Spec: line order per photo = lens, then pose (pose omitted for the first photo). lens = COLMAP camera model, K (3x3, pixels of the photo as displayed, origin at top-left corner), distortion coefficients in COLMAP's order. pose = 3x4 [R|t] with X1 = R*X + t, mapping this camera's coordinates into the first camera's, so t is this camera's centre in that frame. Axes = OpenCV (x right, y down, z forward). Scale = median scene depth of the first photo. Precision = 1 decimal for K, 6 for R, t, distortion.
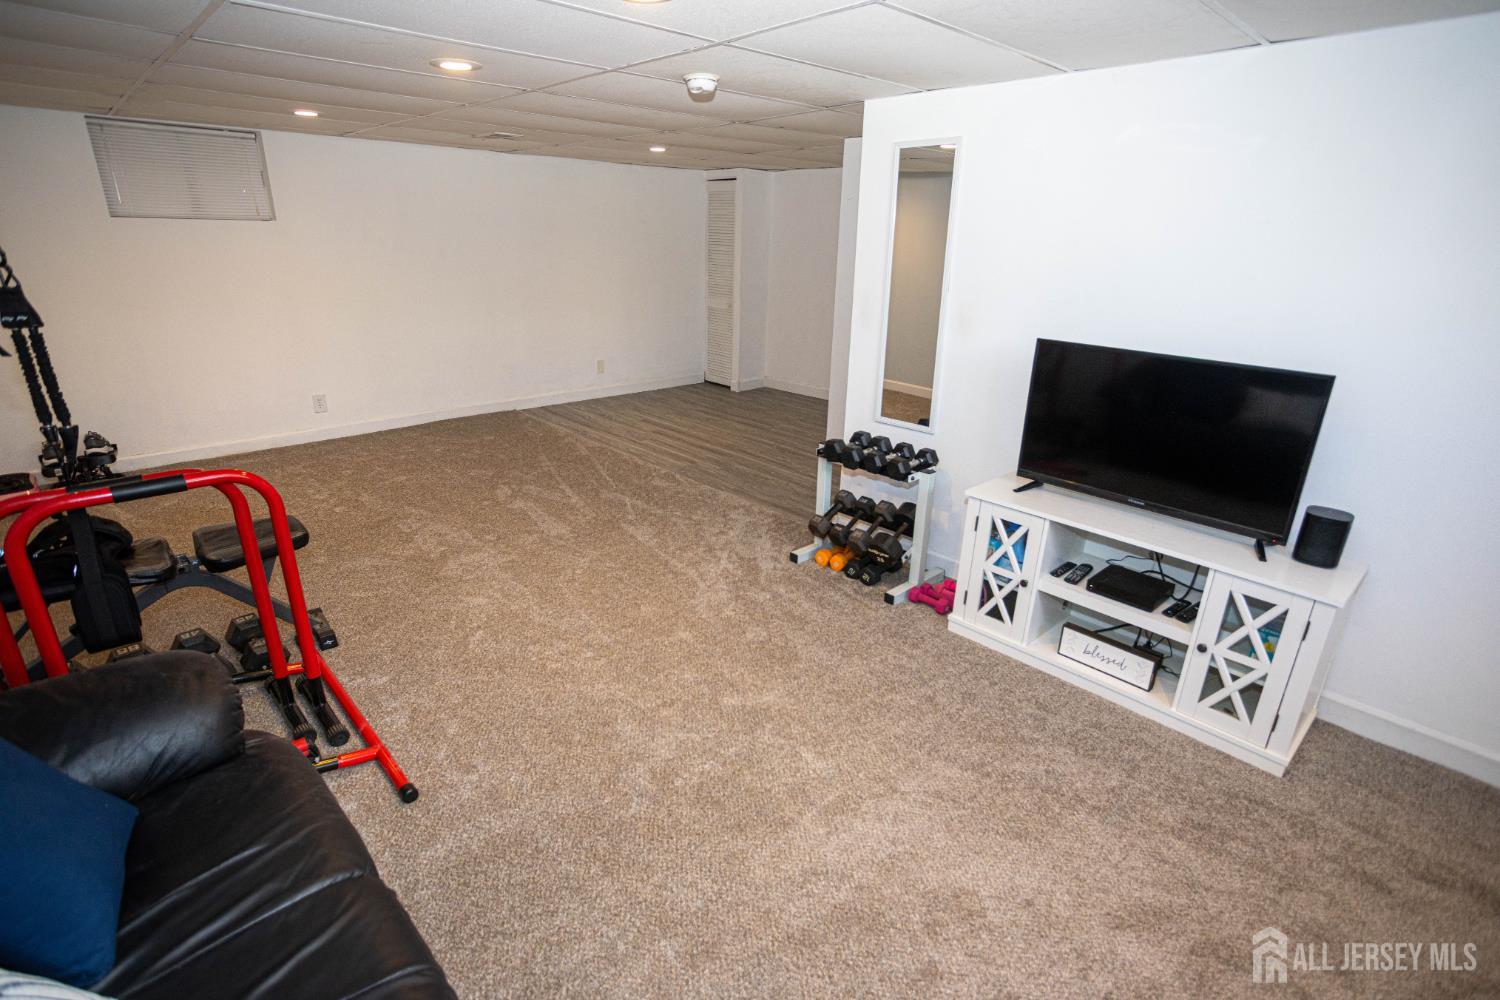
lens RADIAL K [[738.9, 0, 746.4], [0, 738.9, 505.0], [0, 0, 1]] dist [-0.061023, 0.036086]
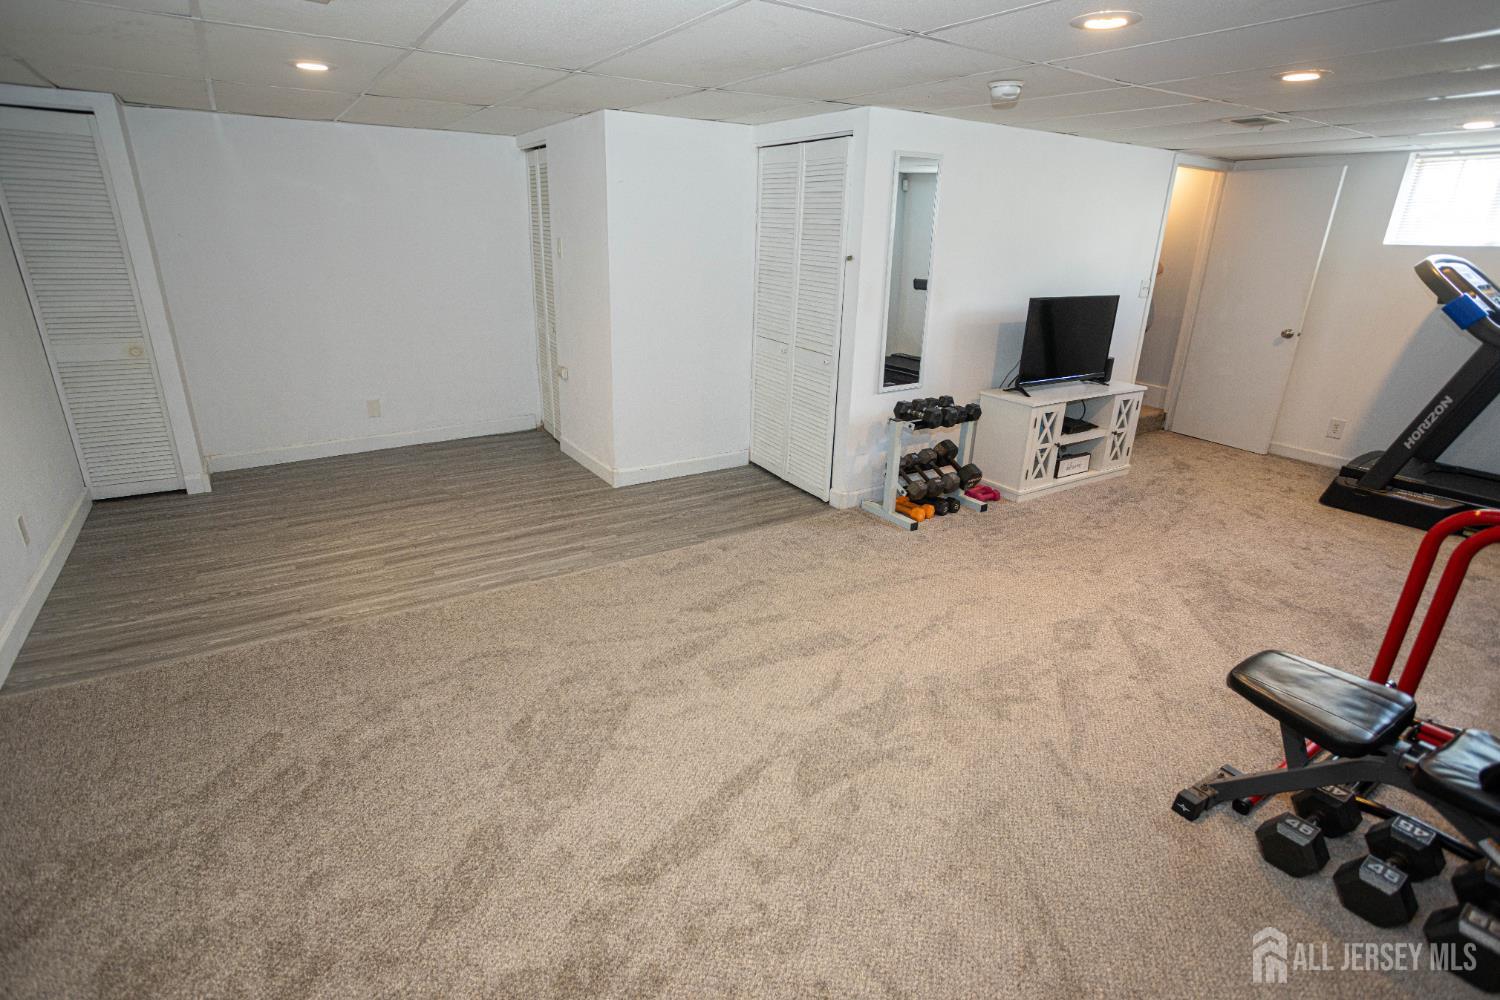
lens RADIAL K [[738.9, 0, 746.4], [0, 738.9, 505.0], [0, 0, 1]] dist [-0.061023, 0.036086]
pose [[0.181701, -0.361808, 0.914374, -0.665756], [0.326300, 0.899352, 0.291022, -0.245354], [-0.927638, 0.245481, 0.281471, 0.631668]]
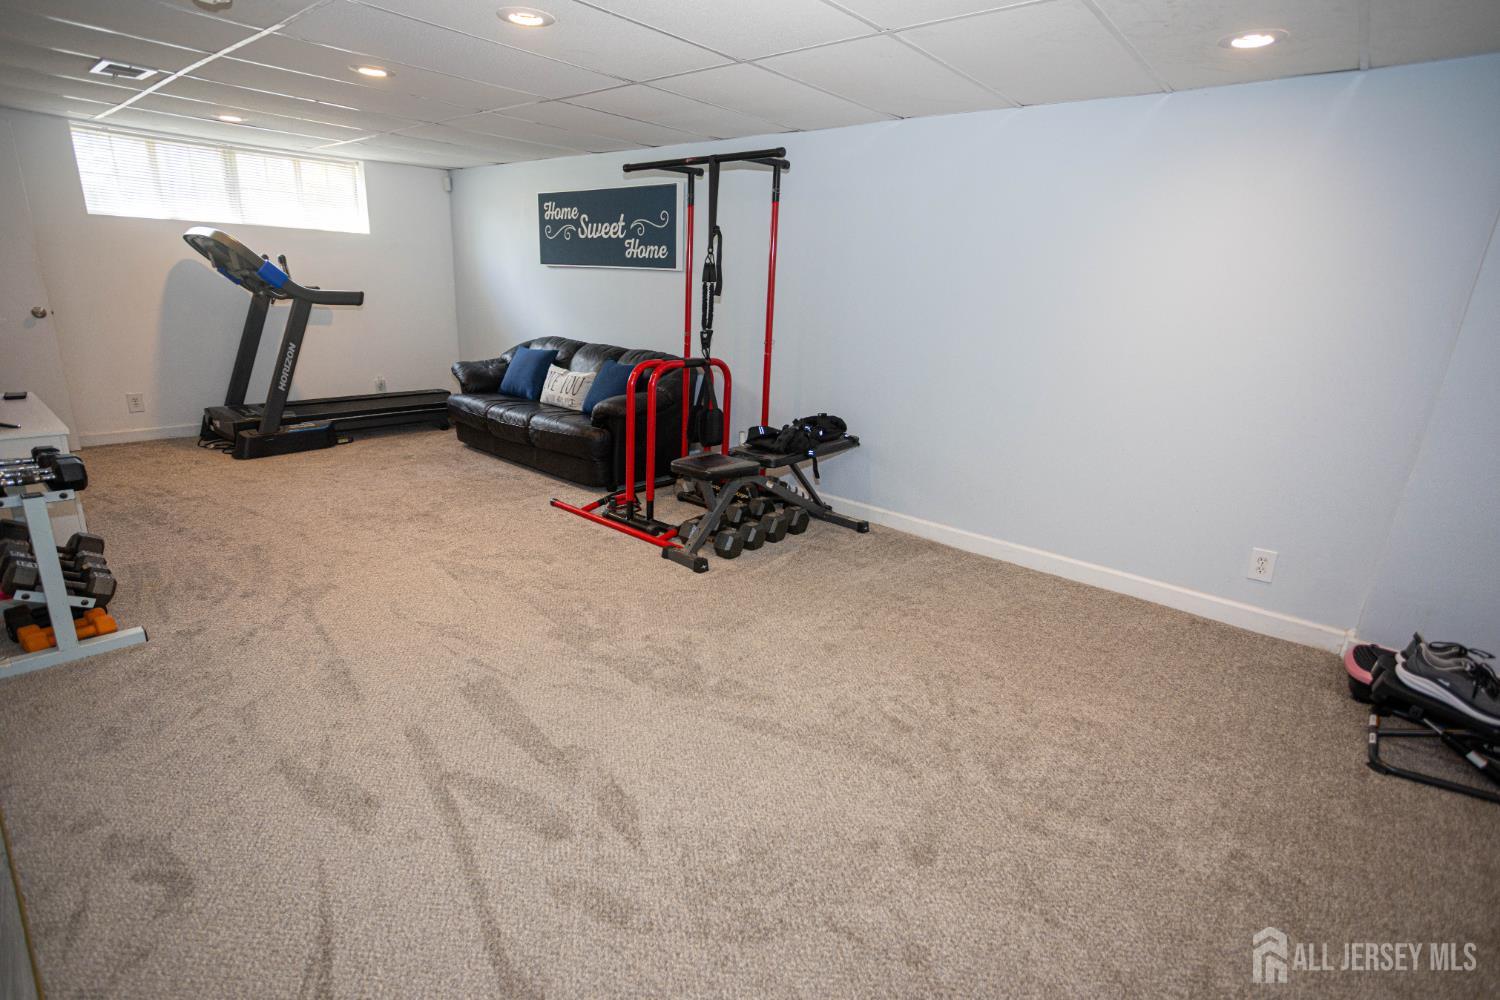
lens RADIAL K [[749.9, 0, 744.4], [0, 749.9, 499.4], [0, 0, 1]] dist [-0.050525, 0.027462]
pose [[-0.993930, -0.038014, -0.103241, -0.295674], [-0.092433, 0.797462, 0.596247, -0.348403], [0.059665, 0.602171, -0.796135, 1.046672]]
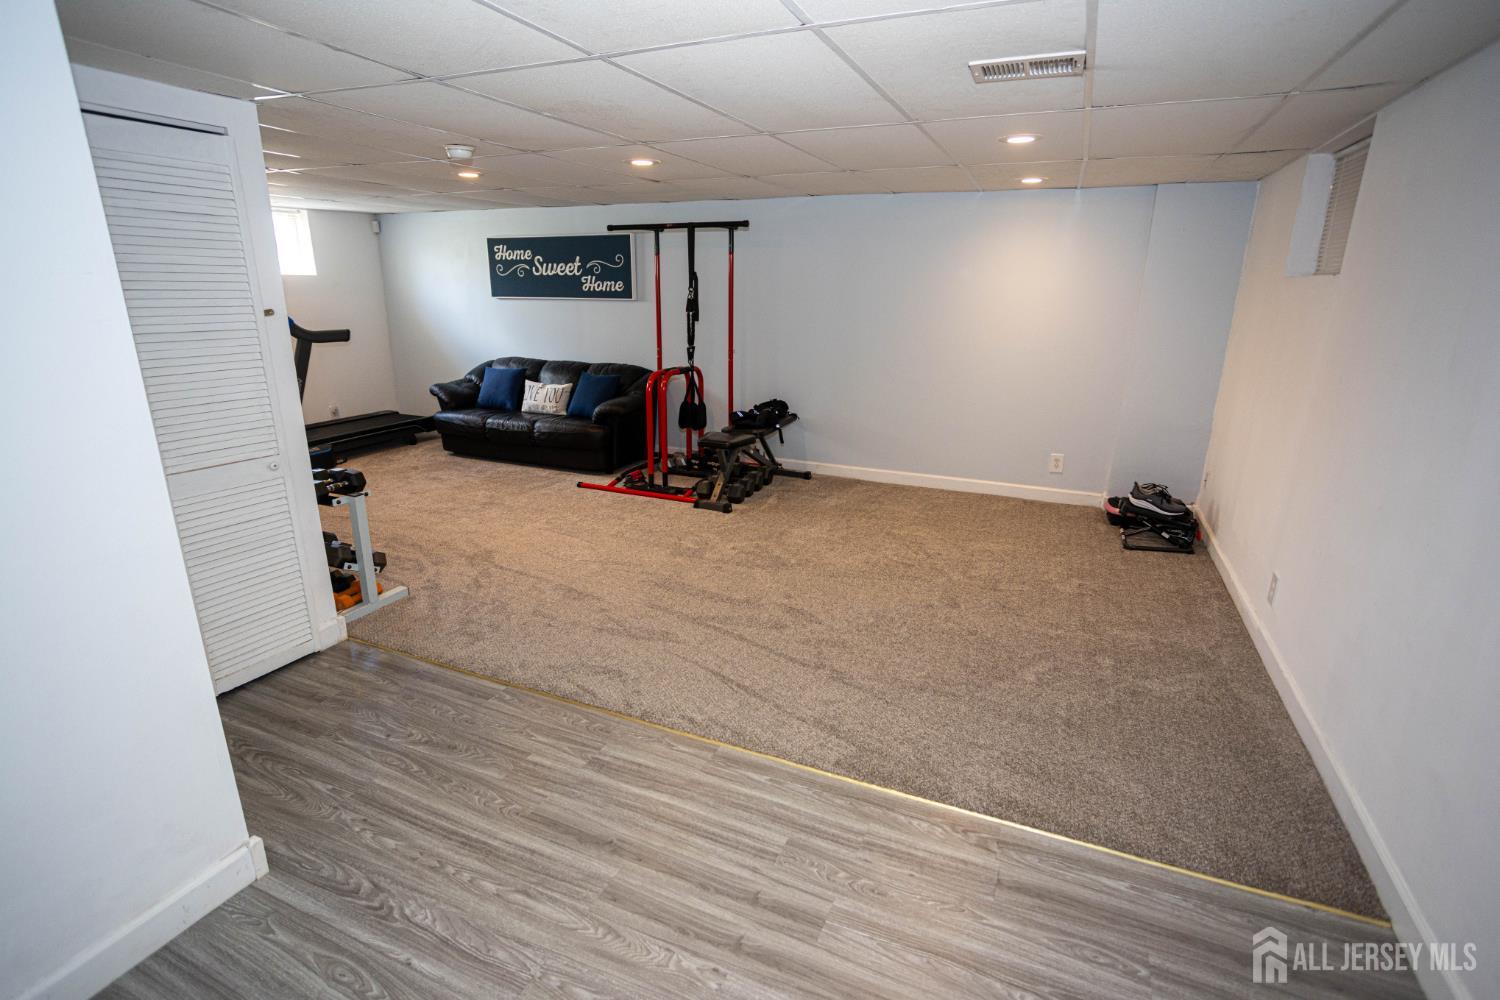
lens RADIAL K [[738.9, 0, 746.4], [0, 738.9, 505.0], [0, 0, 1]] dist [-0.061023, 0.036086]
pose [[-0.924532, 0.083758, -0.371786, -0.002839], [-0.158477, 0.802710, 0.574927, -0.457084], [0.346591, 0.590458, -0.728858, 1.249293]]
